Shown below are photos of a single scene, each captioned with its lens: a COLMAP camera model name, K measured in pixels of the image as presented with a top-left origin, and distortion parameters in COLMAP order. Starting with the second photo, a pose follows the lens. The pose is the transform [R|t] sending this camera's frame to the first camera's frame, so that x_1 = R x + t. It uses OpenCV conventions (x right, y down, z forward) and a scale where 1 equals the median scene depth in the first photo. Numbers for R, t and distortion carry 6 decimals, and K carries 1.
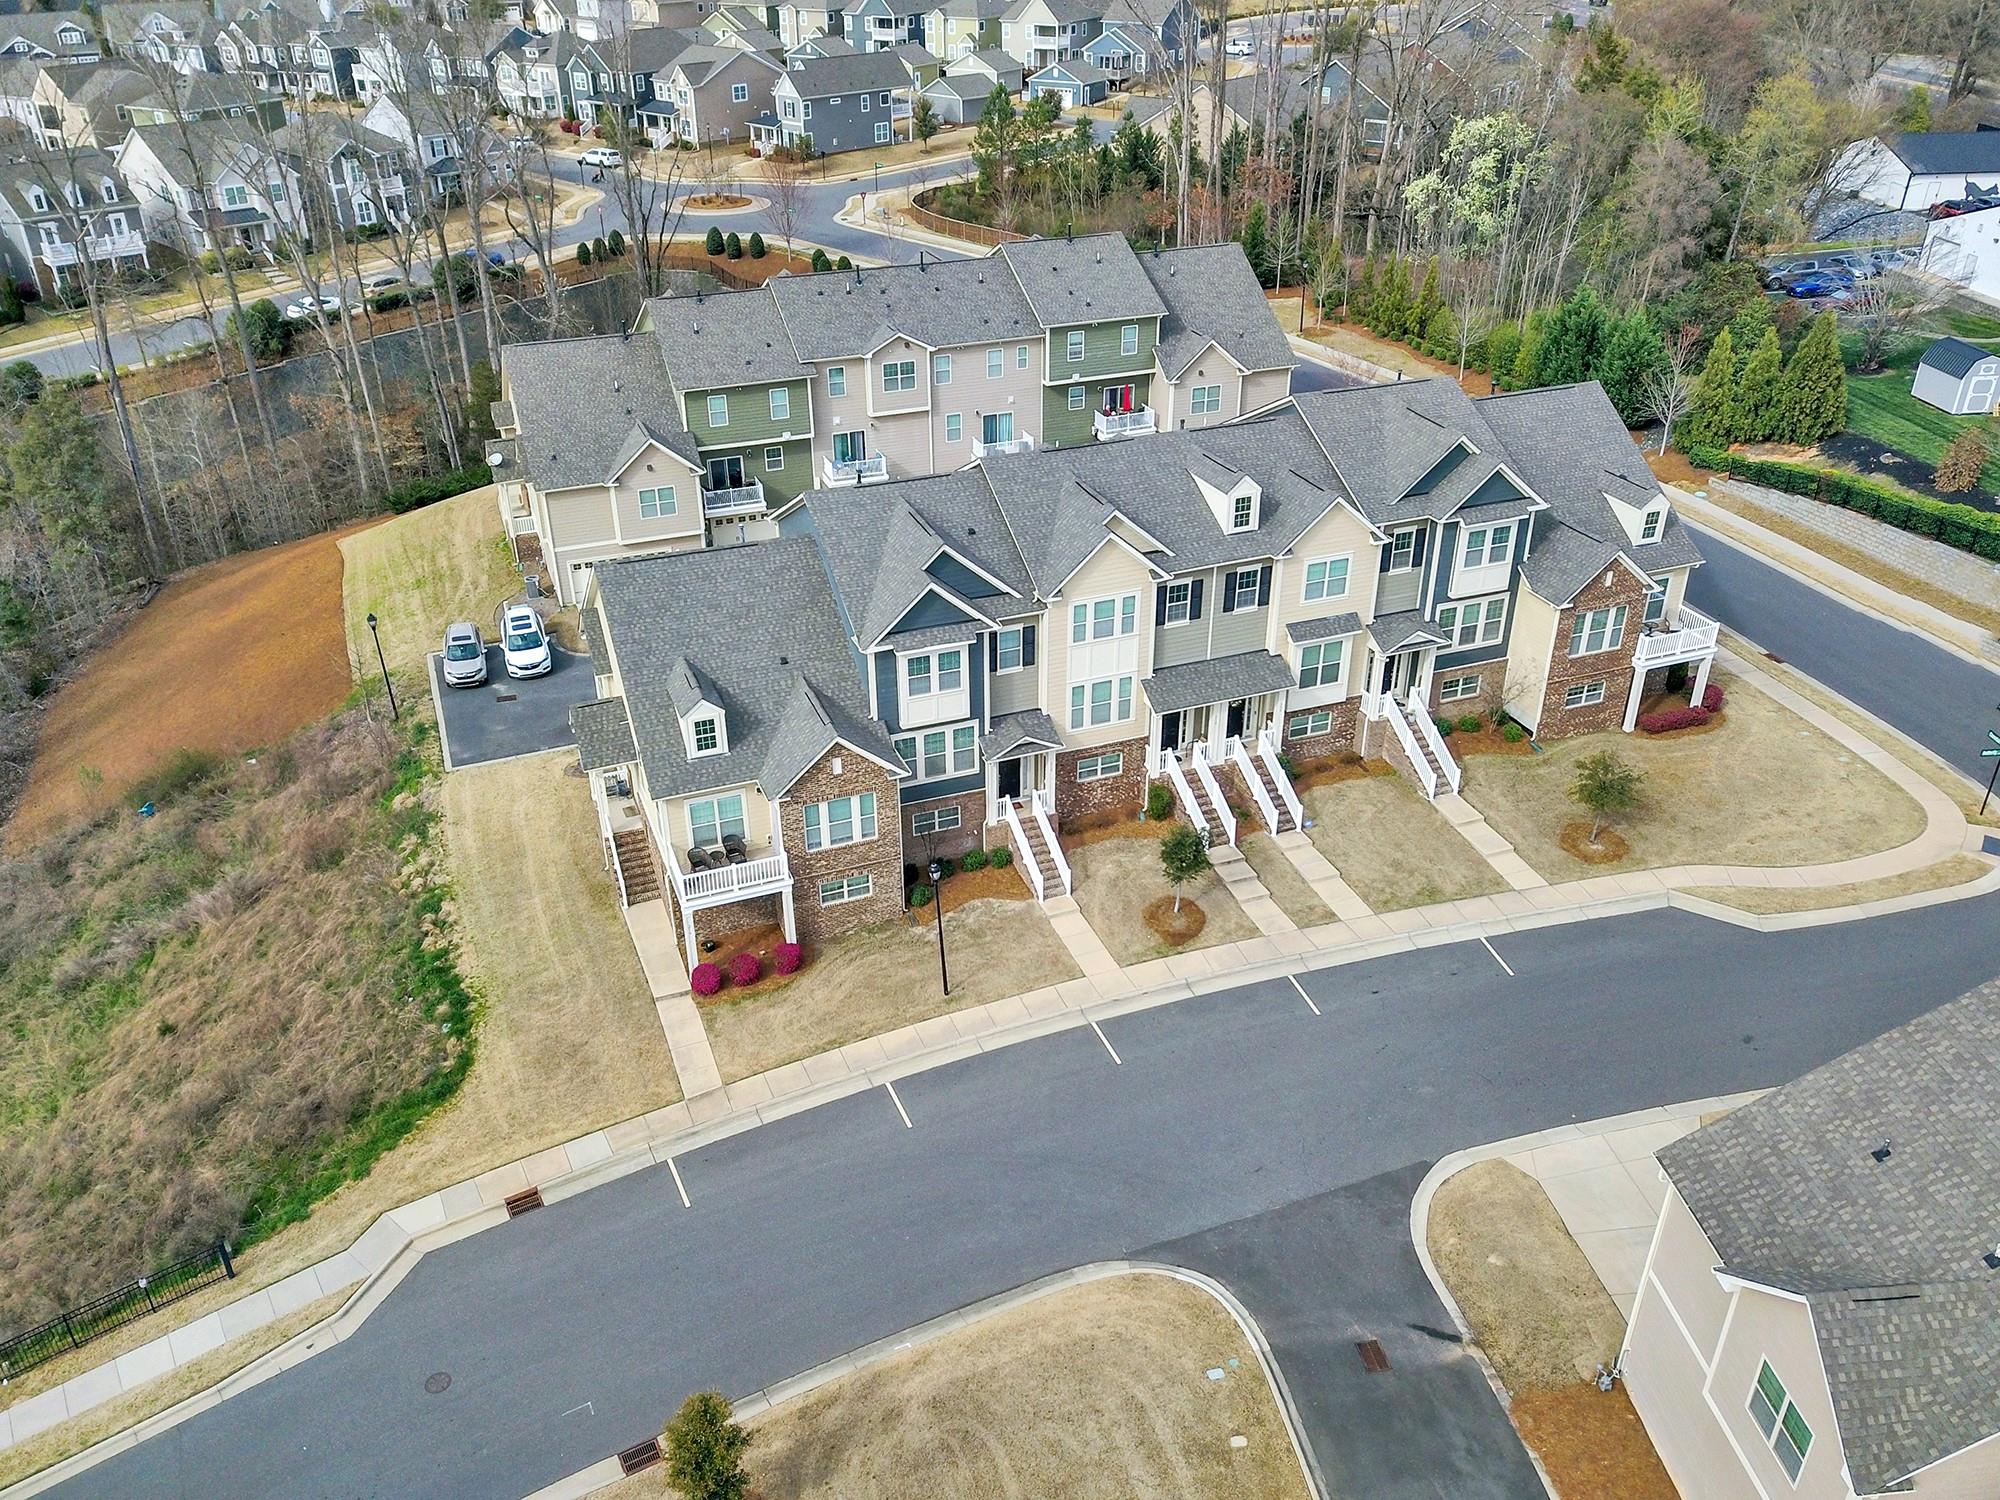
lens RADIAL K [[1596.4, 0, 995.0], [0, 1596.4, 747.8], [0, 0, 1]] dist [0.040567, -0.059548]
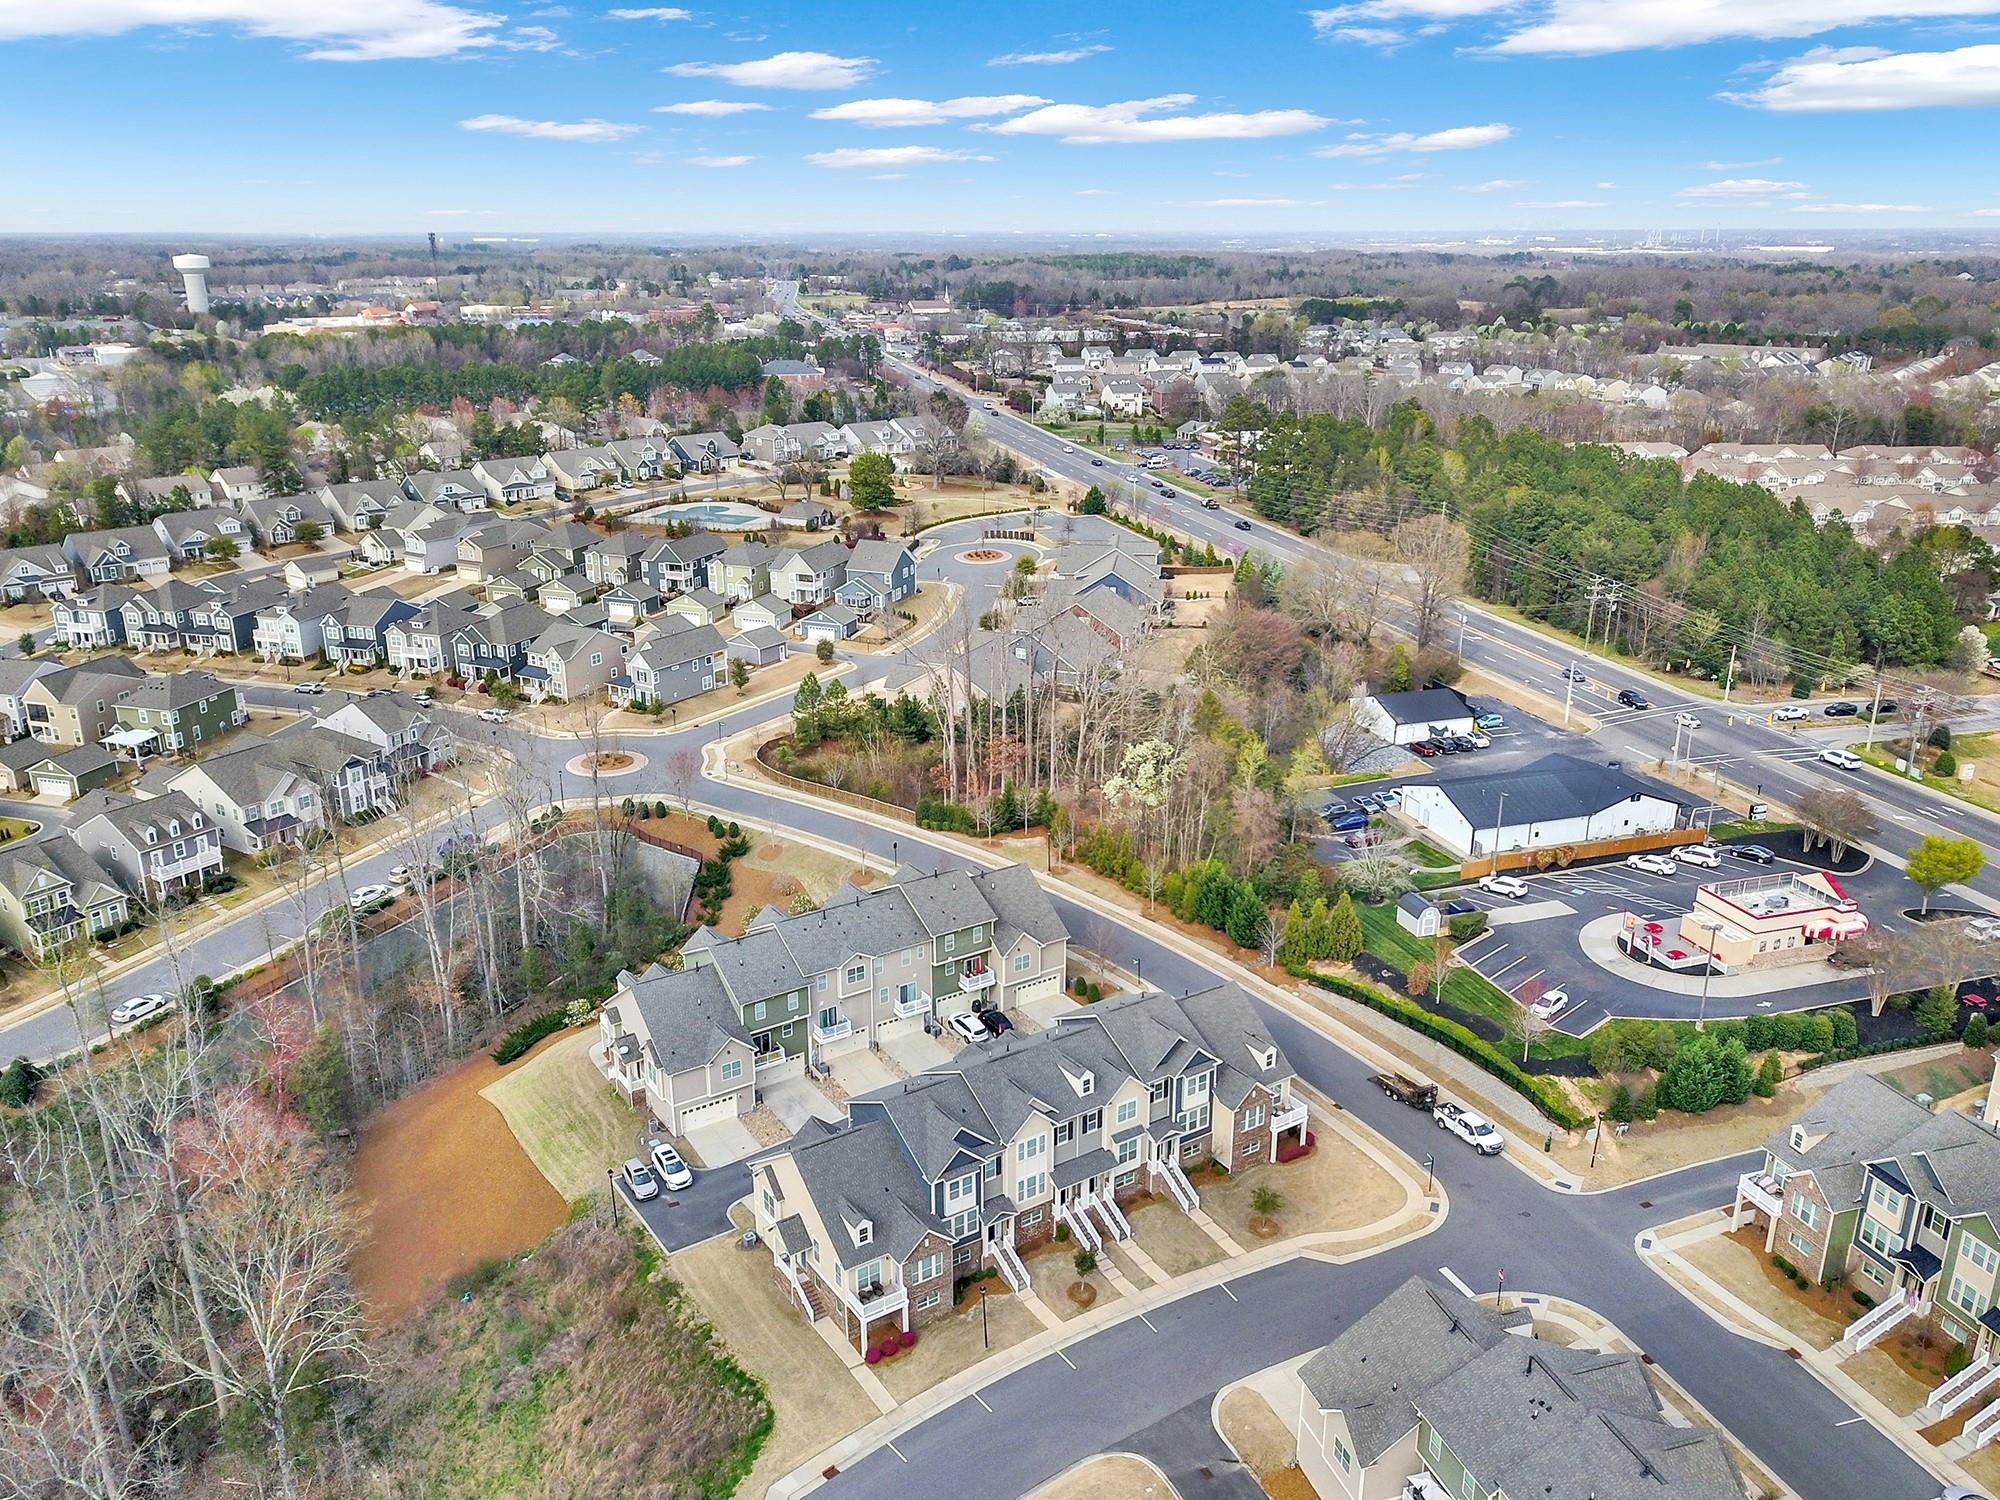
lens RADIAL K [[1596.4, 0, 991.9], [0, 1596.4, 743.9], [0, 0, 1]] dist [0.040567, -0.059548]
pose [[0.976482, -0.063408, 0.206066, -0.366985], [0.100125, 0.979826, -0.172961, -0.232740], [-0.190942, 0.189526, 0.963131, -1.073922]]
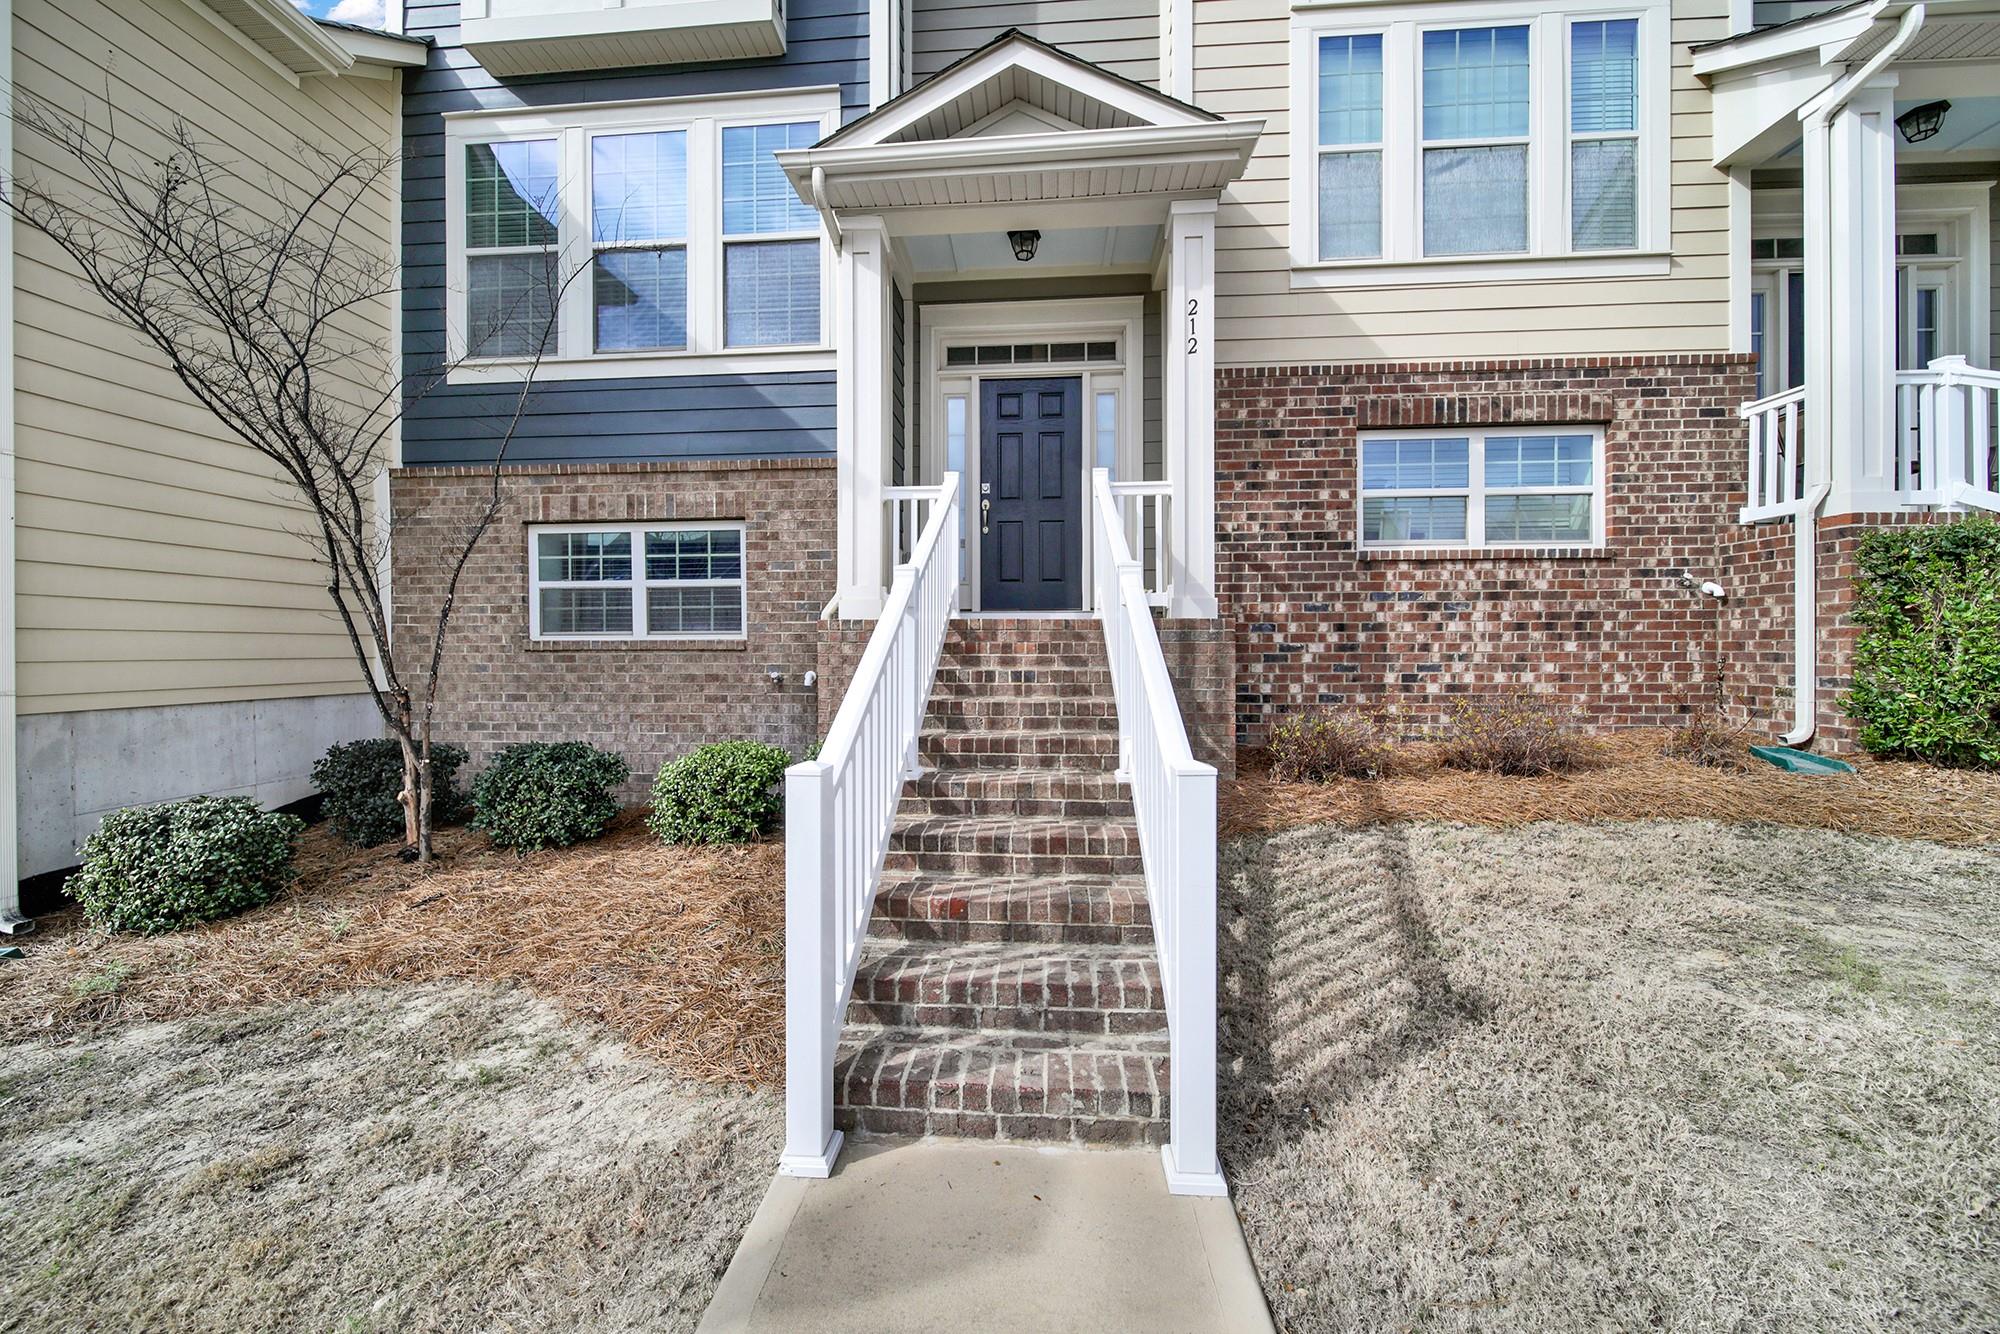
lens RADIAL K [[720.8, 0, 1012.2], [0, 720.8, 656.6], [0, 0, 1]] dist [-0.006062, -0.000379]
pose [[0.908910, 0.006463, -0.416941, 0.050614], [-0.205169, 0.877410, -0.433656, 0.084727], [0.363026, 0.479698, 0.798813, 0.918746]]
